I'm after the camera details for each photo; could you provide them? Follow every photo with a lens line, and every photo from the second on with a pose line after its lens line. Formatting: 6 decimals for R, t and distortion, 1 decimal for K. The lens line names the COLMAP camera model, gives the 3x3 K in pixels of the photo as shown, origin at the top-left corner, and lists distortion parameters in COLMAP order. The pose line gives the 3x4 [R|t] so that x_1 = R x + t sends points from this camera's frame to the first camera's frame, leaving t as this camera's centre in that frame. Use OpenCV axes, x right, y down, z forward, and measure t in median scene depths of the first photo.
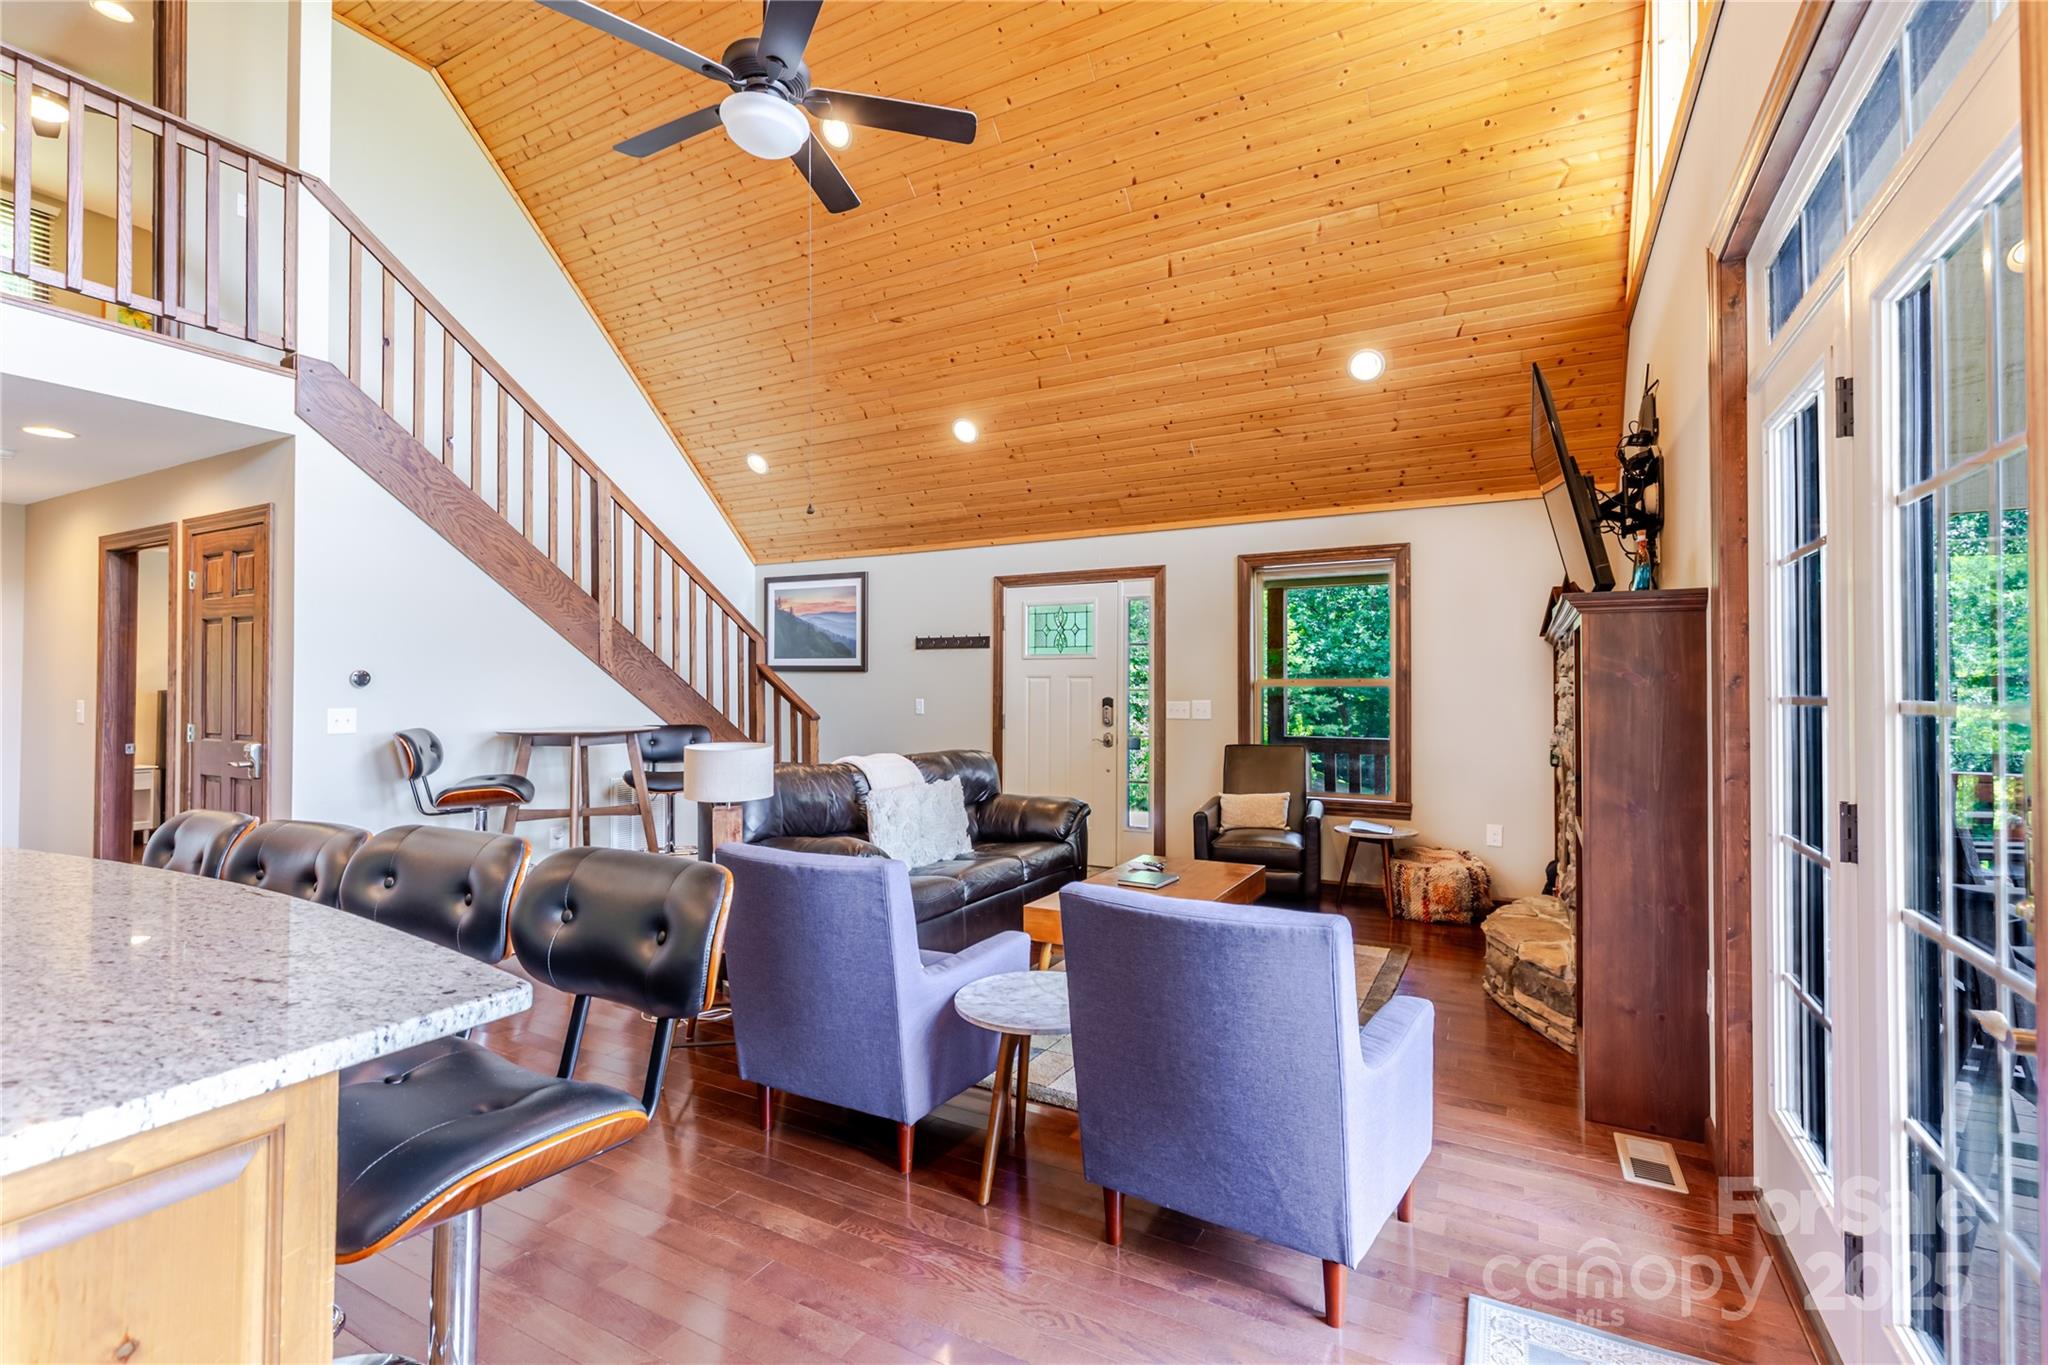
lens RADIAL K [[922.2, 0, 1030.0], [0, 922.2, 680.0], [0, 0, 1]] dist [0.004720, -0.000729]
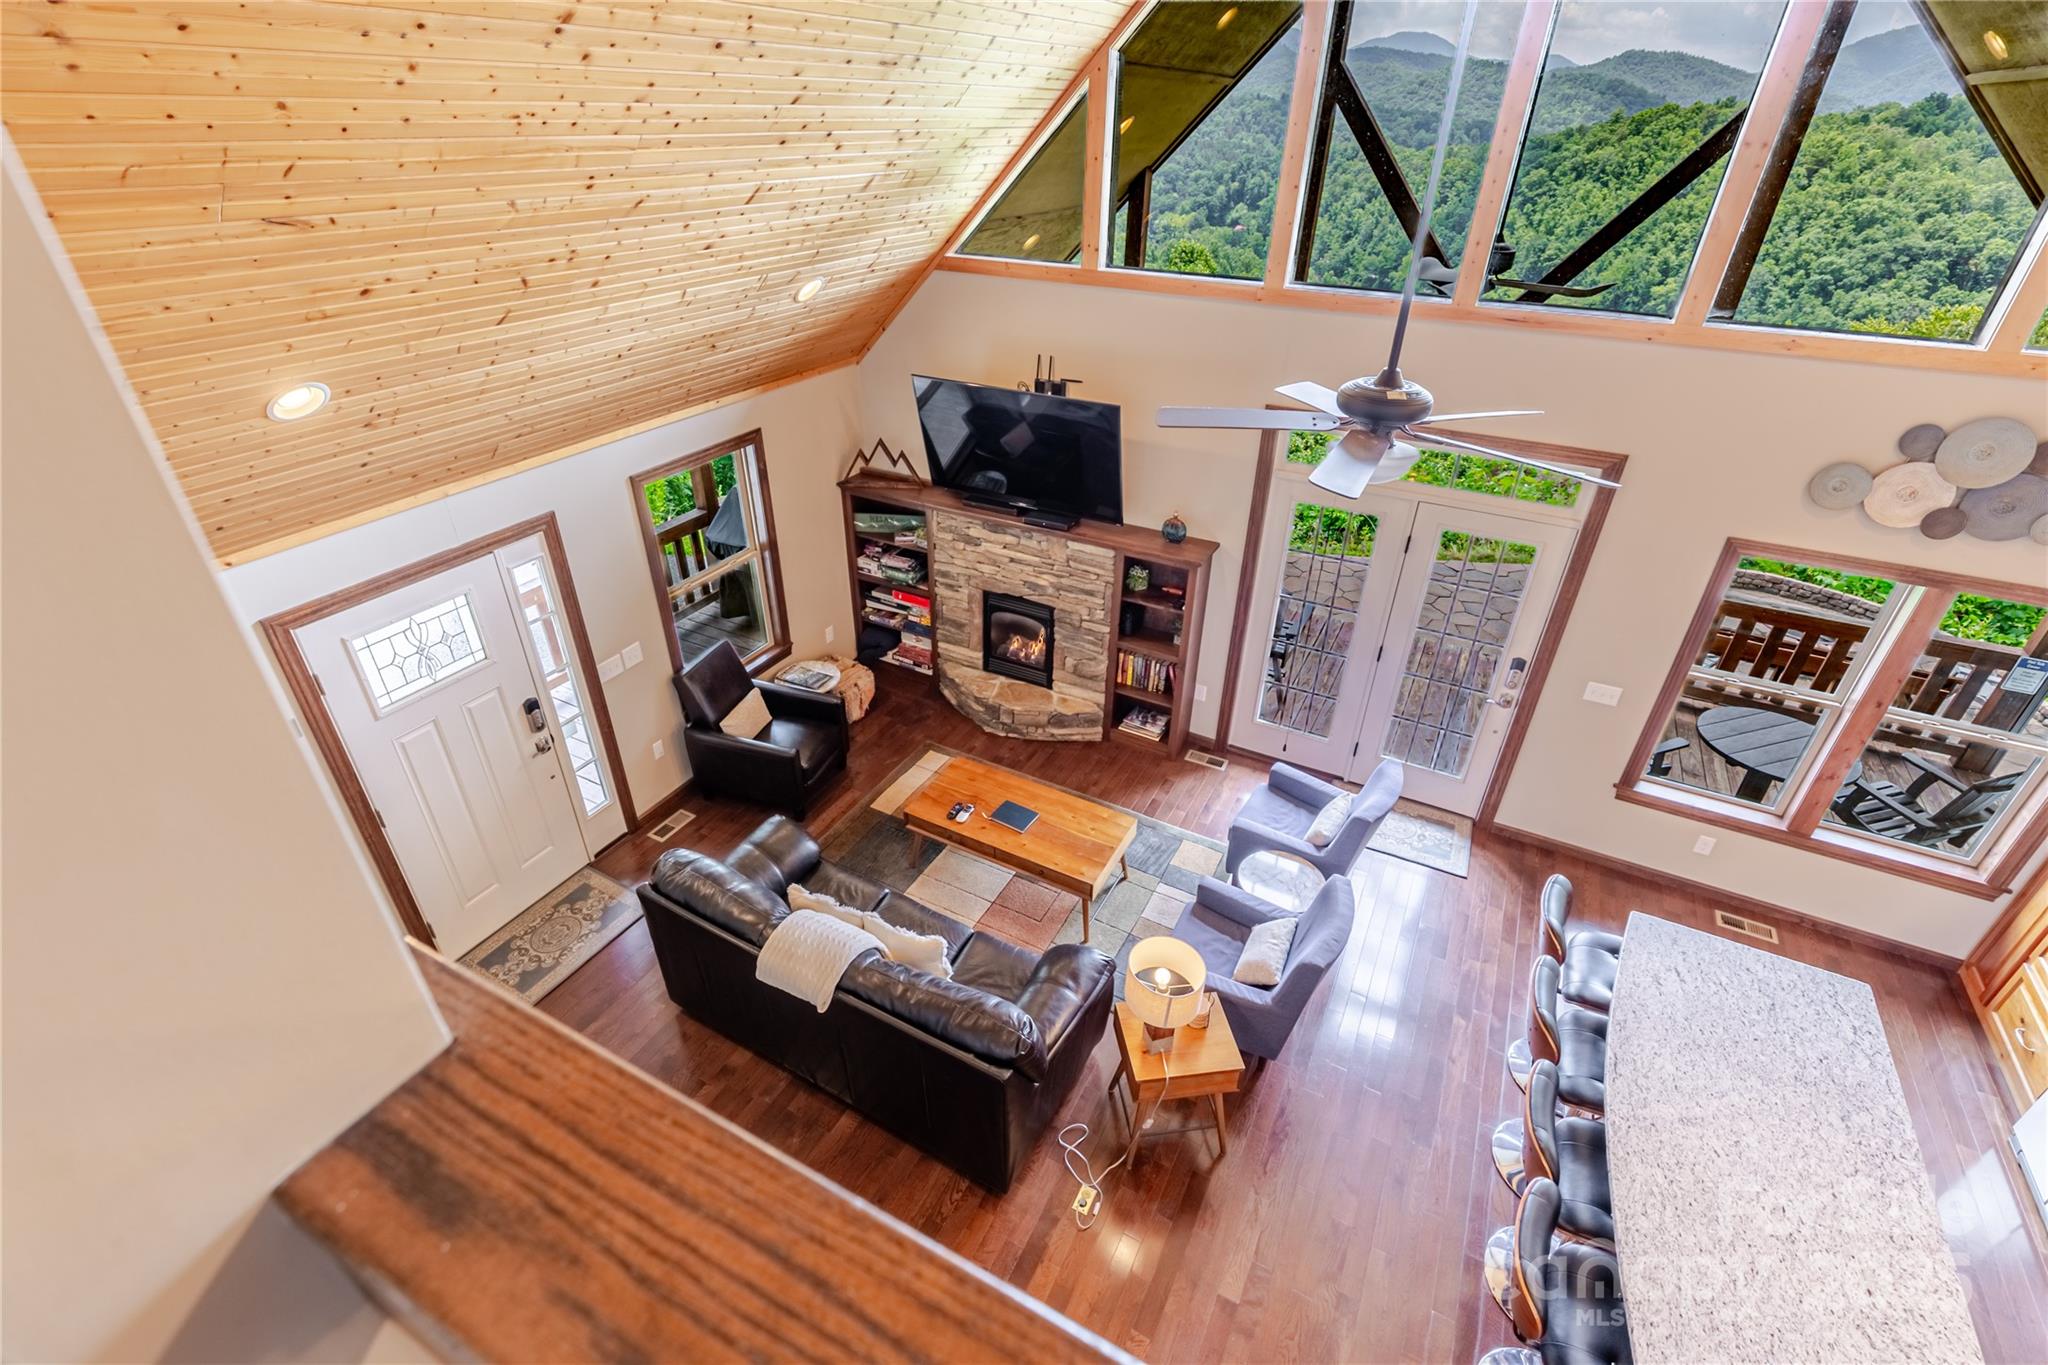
lens RADIAL K [[922.2, 0, 1023.5], [0, 922.2, 683.3], [0, 0, 1]] dist [0.004720, -0.000729]
pose [[-0.008184, -0.531328, 0.847127, -0.556114], [-0.021813, 0.847048, 0.531068, -0.406093], [-0.999729, -0.014132, -0.018522, 0.620730]]
